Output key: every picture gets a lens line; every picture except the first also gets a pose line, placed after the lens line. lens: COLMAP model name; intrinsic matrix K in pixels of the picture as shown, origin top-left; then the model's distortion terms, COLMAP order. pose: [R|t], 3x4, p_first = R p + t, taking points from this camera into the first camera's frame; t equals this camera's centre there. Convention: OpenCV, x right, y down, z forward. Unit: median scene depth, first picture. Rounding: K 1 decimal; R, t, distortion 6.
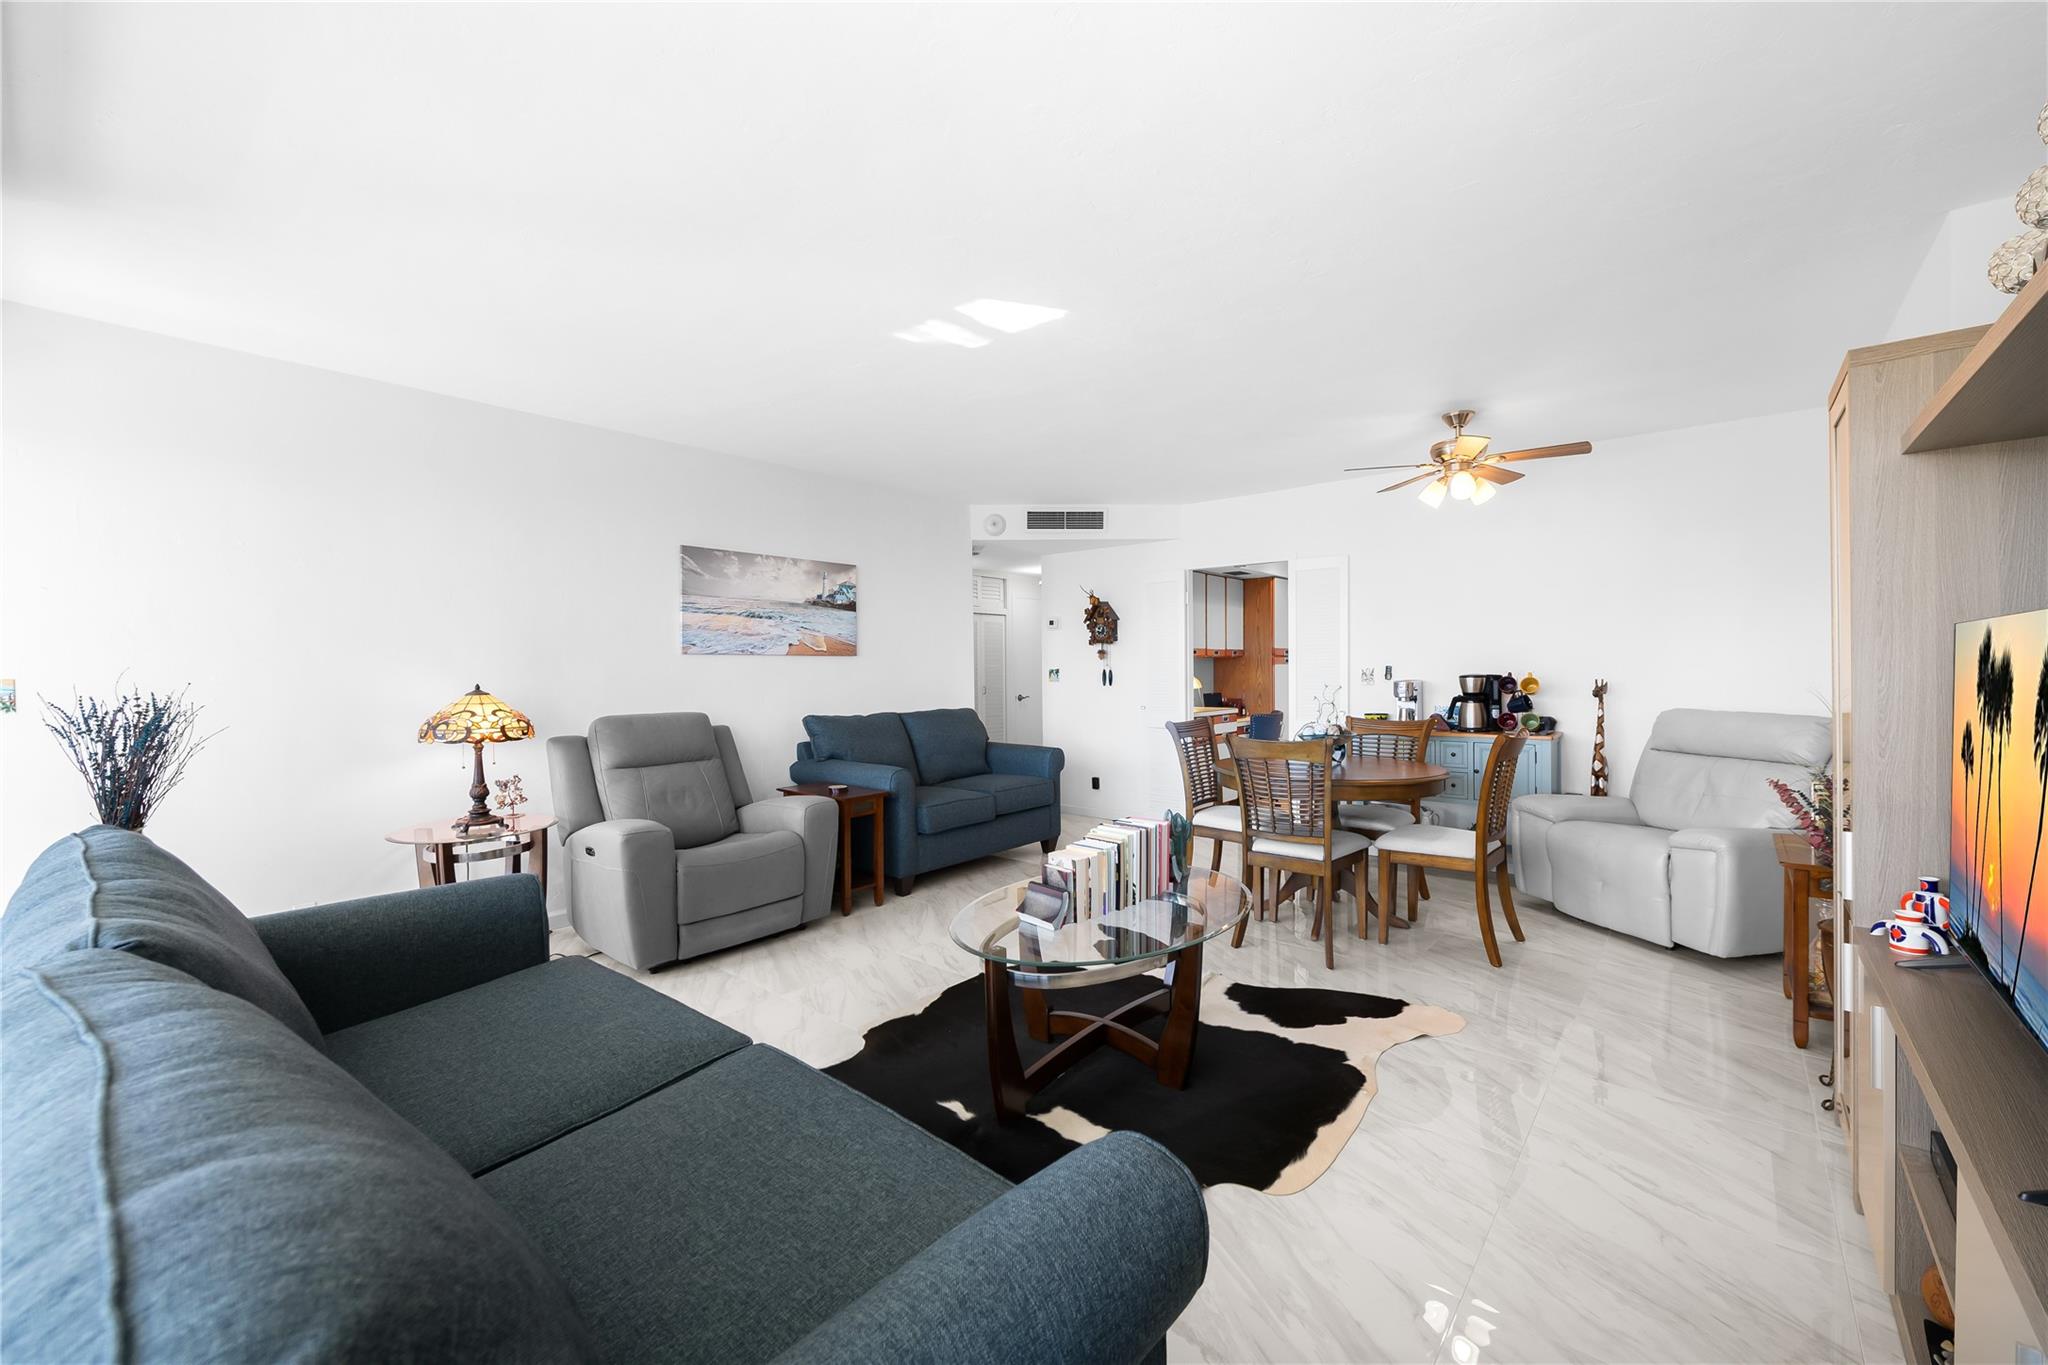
lens RADIAL K [[804.5, 0, 1024.0], [0, 804.5, 682.5], [0, 0, 1]] dist [0.010182, -0.006381]
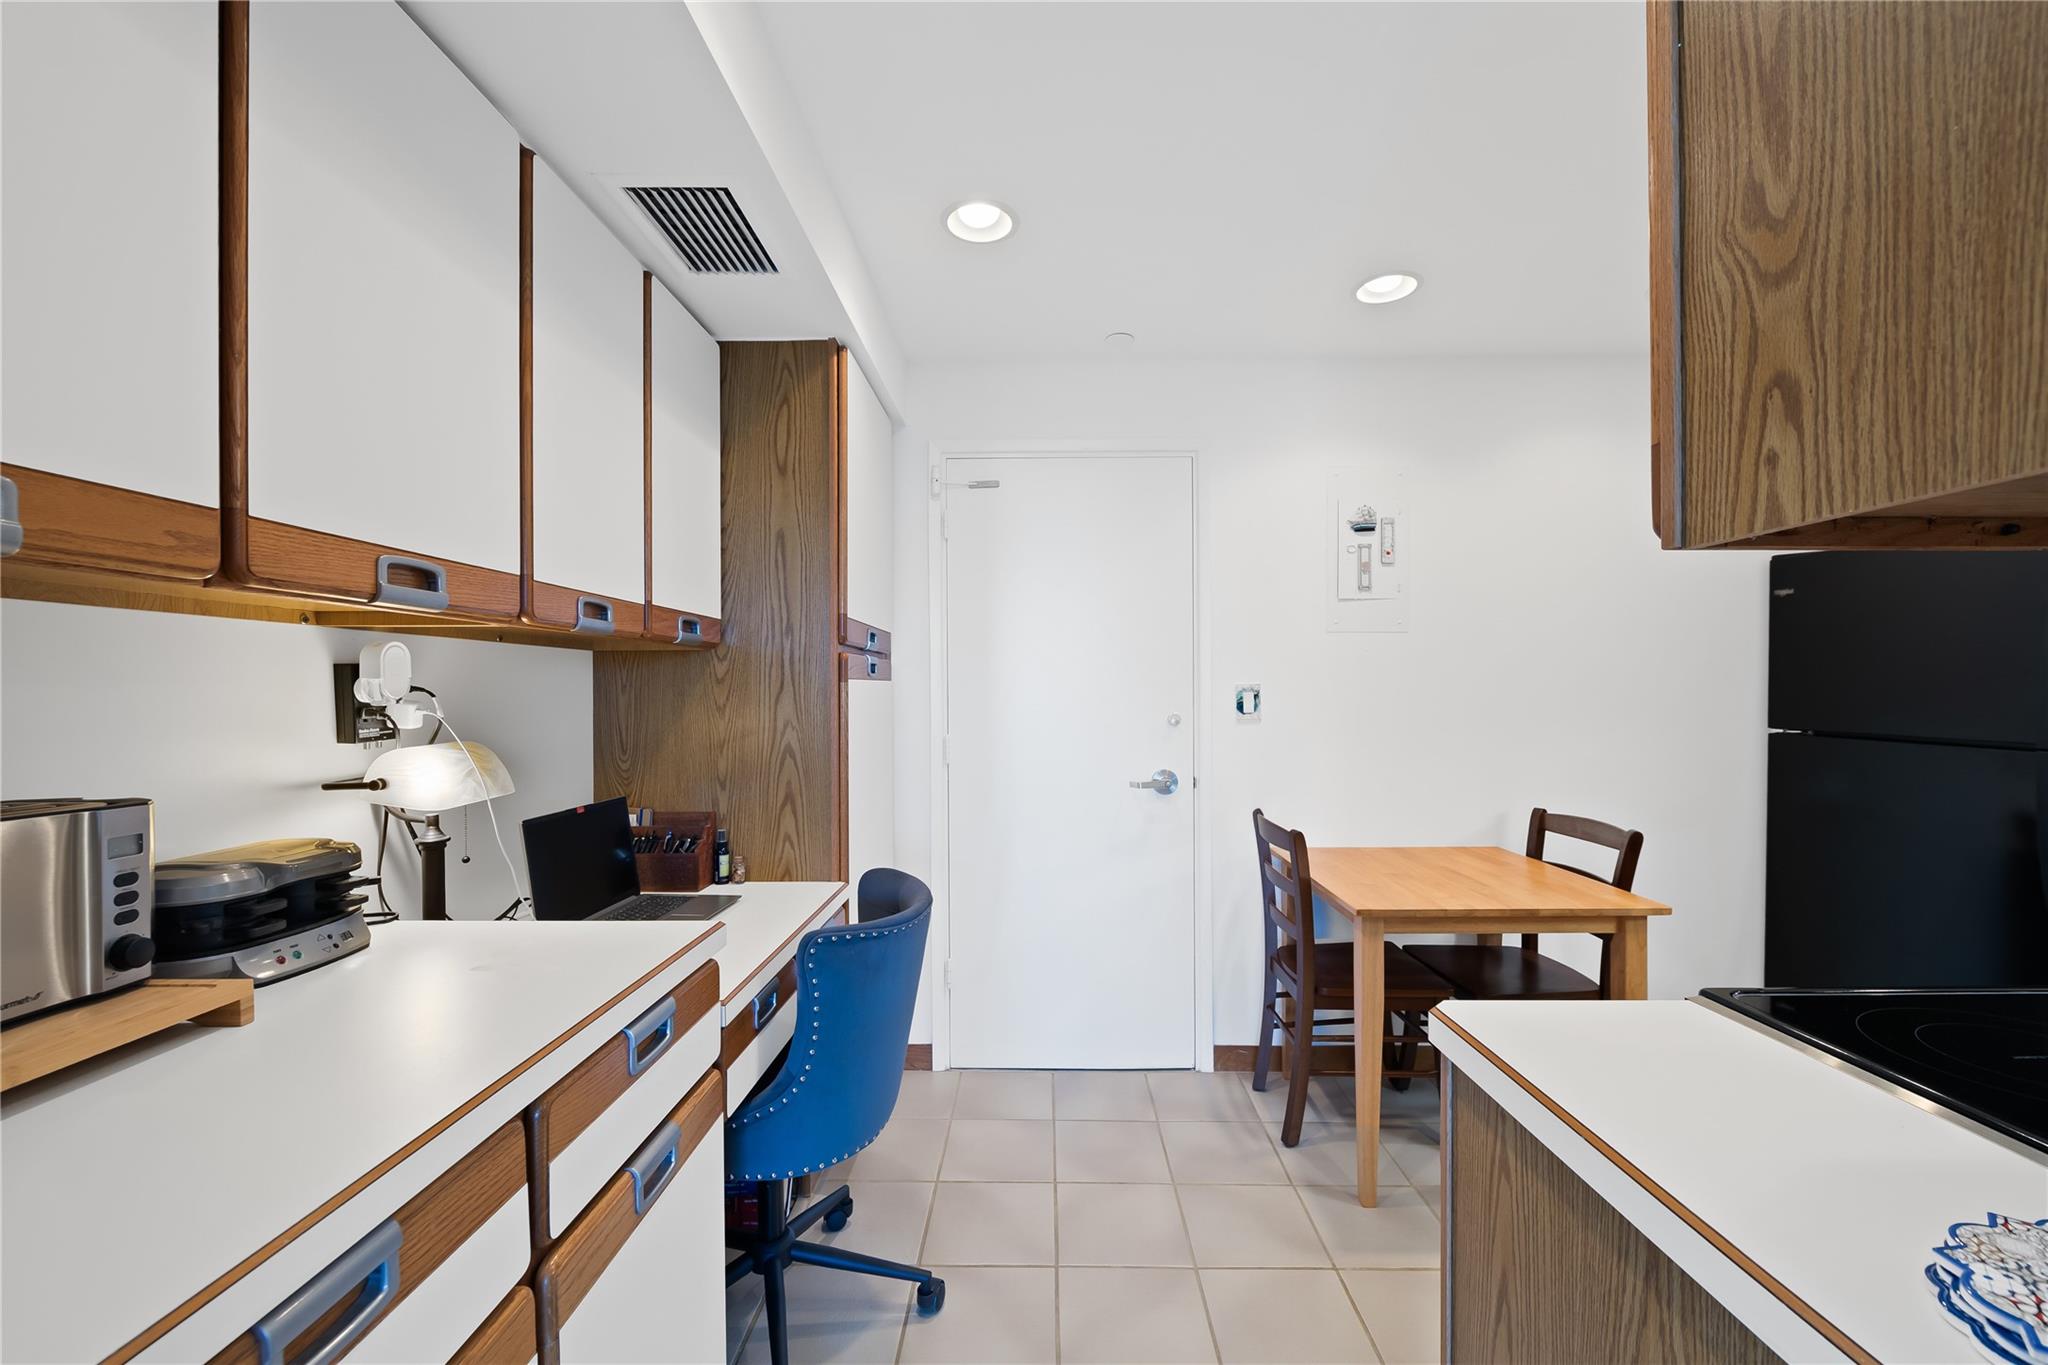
lens RADIAL K [[804.5, 0, 1024.0], [0, 804.5, 682.5], [0, 0, 1]] dist [0.010182, -0.006381]
pose [[0.771746, 0.012228, 0.635814, 0.191311], [0.001537, 0.999776, -0.021093, -0.017342], [-0.635929, 0.017255, 0.771554, 0.764802]]
